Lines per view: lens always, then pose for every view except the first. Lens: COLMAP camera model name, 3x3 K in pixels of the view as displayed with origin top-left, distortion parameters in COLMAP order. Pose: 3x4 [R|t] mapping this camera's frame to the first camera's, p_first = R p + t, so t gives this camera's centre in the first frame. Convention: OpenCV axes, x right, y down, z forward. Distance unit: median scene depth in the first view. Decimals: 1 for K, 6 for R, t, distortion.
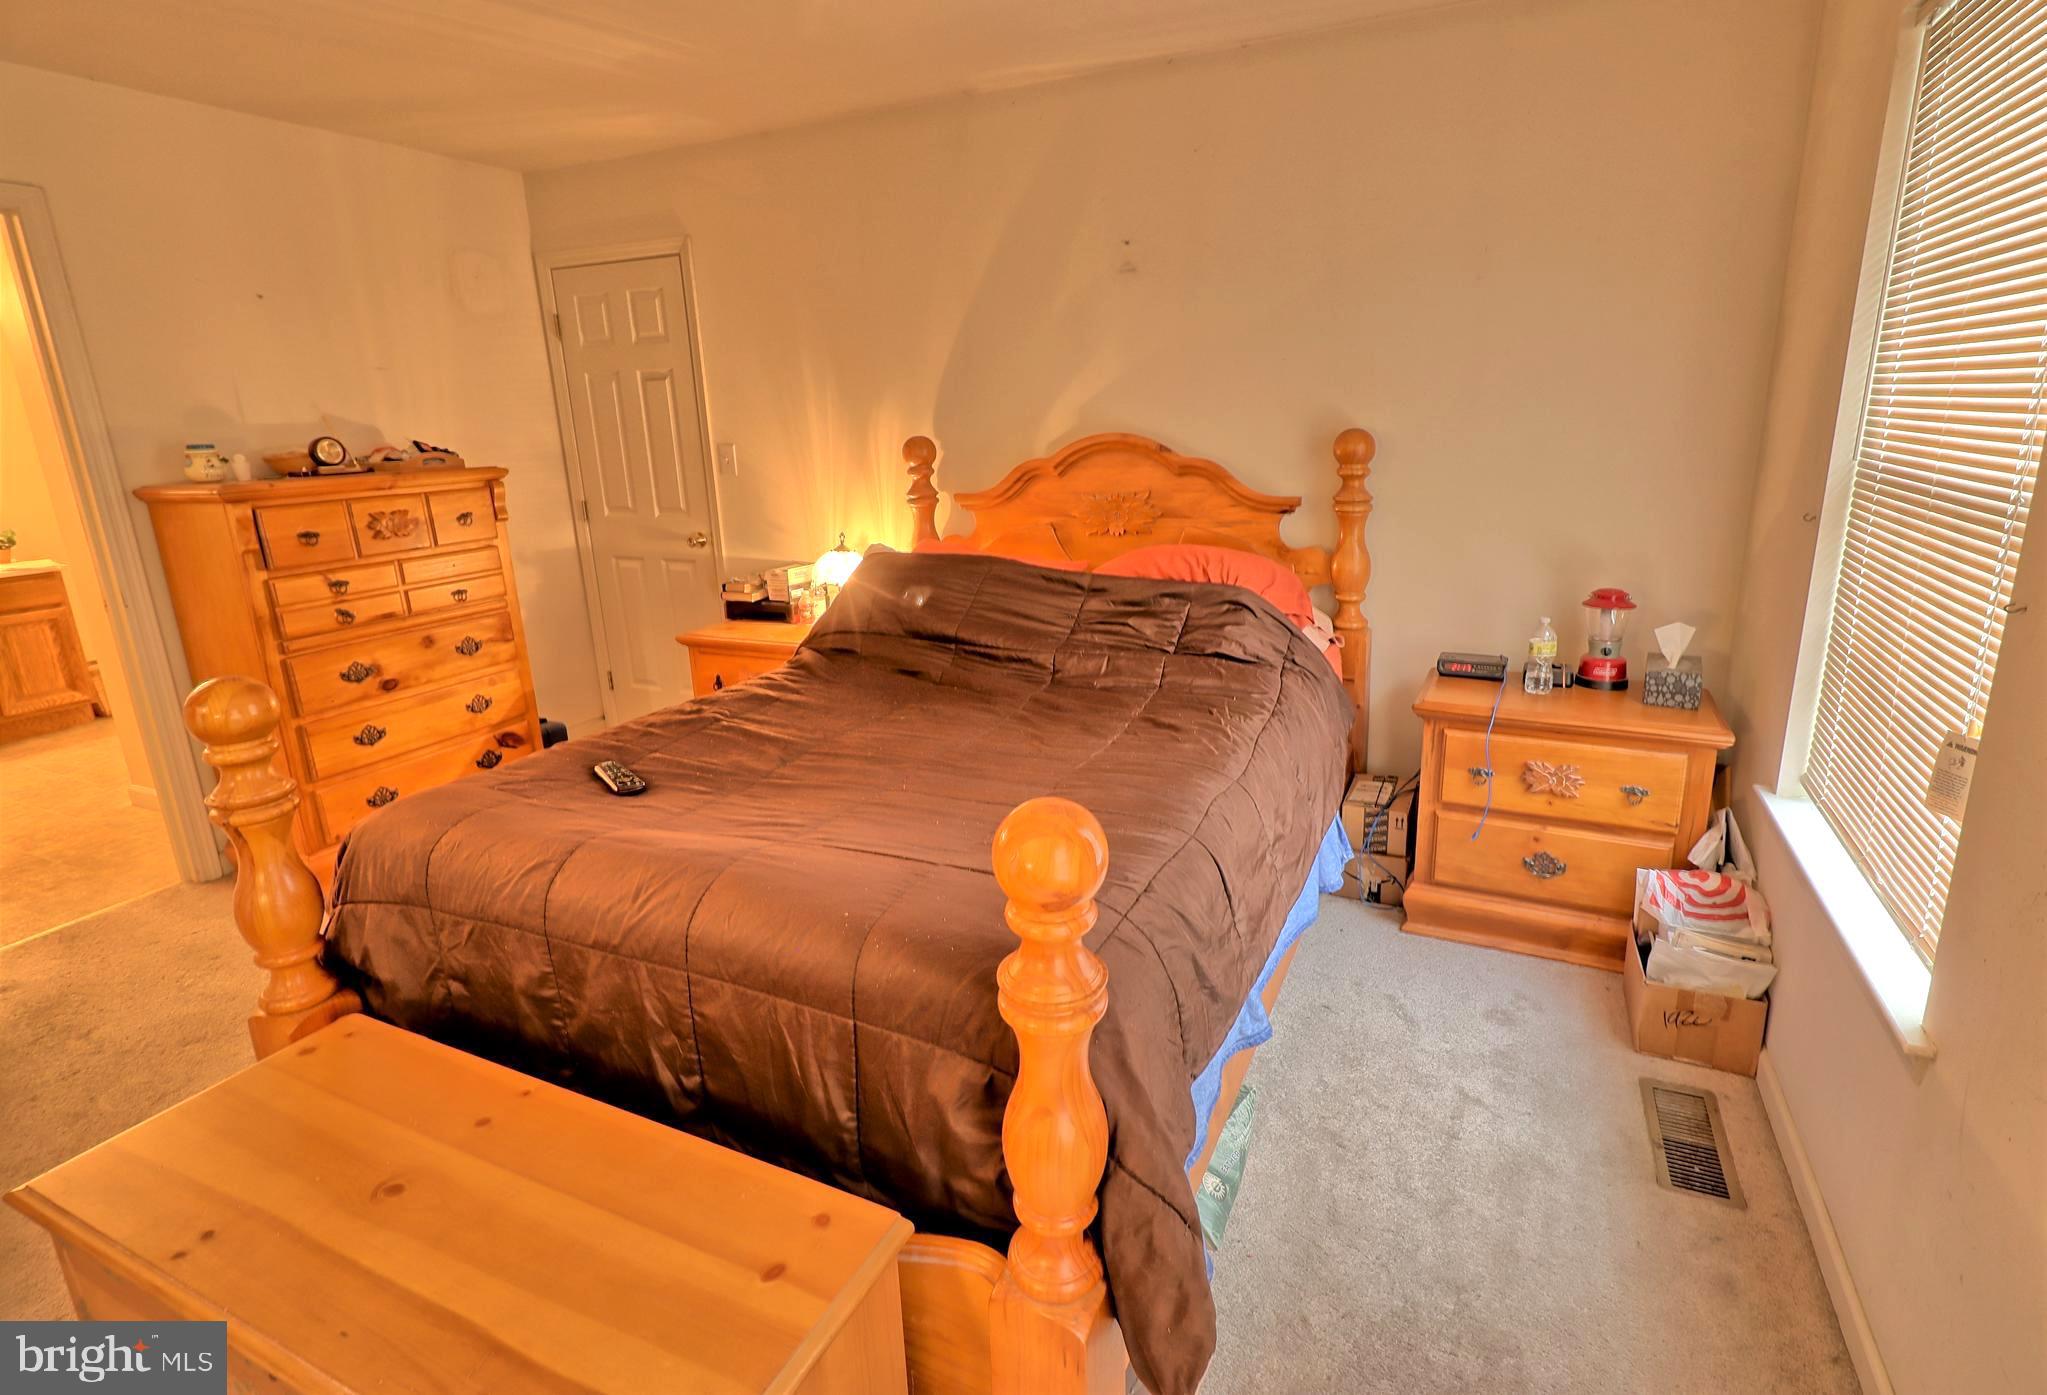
lens RADIAL K [[994.3, 0, 1027.3], [0, 994.3, 702.7], [0, 0, 1]] dist [0.003856, 0.000358]
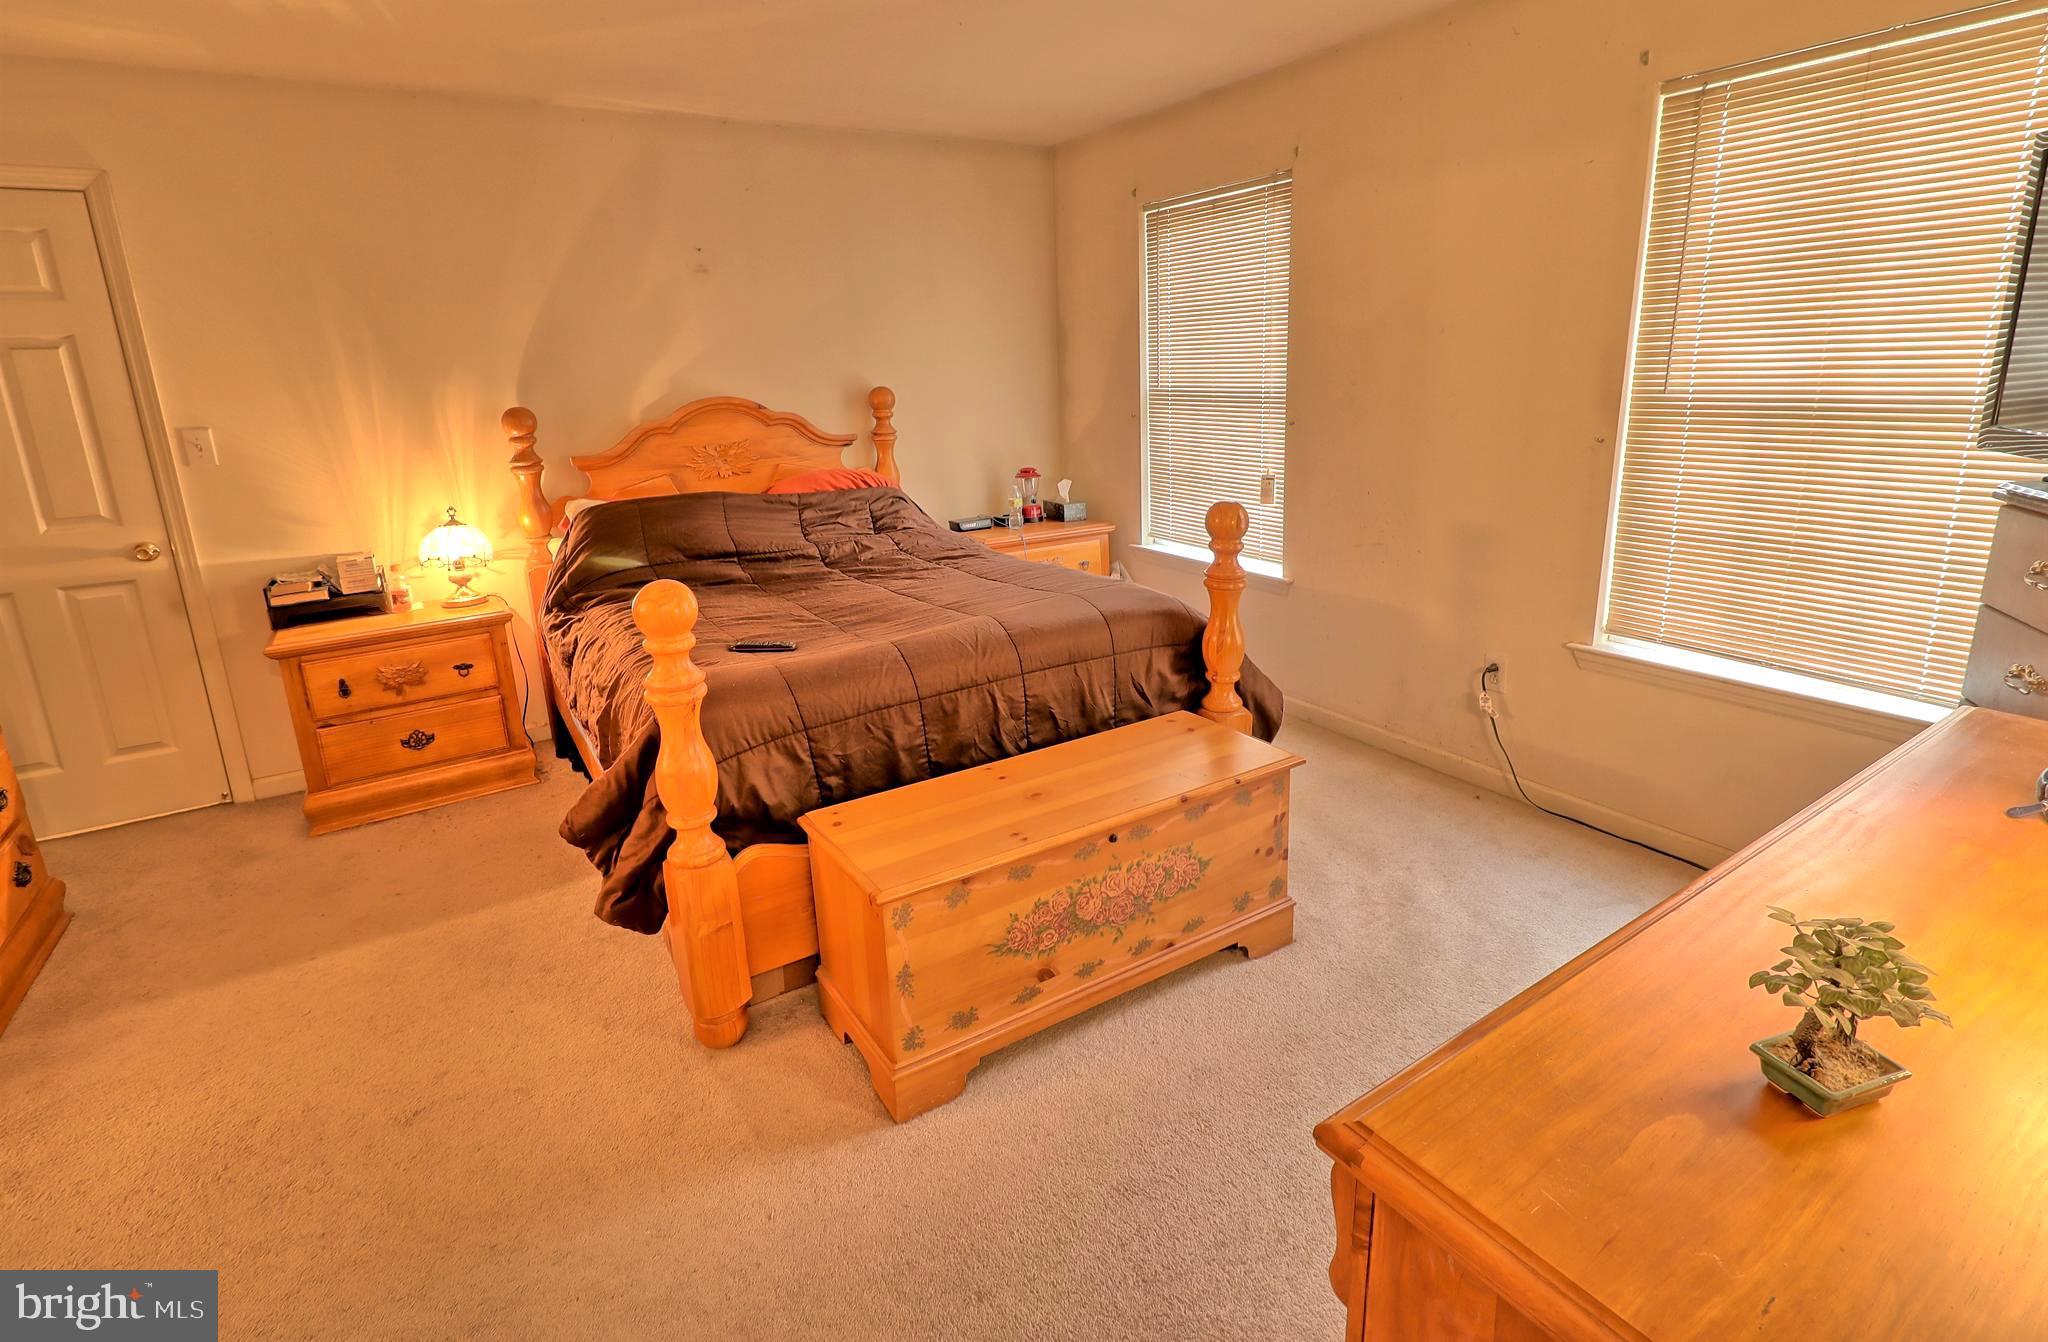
lens RADIAL K [[987.8, 0, 1025.7], [0, 987.8, 670.8], [0, 0, 1]] dist [0.025513, 0.000829]
pose [[0.545482, -0.250150, 0.799922, -0.824684], [0.264382, 0.957048, 0.118999, 0.023359], [-0.795331, 0.146574, 0.588188, -0.026354]]
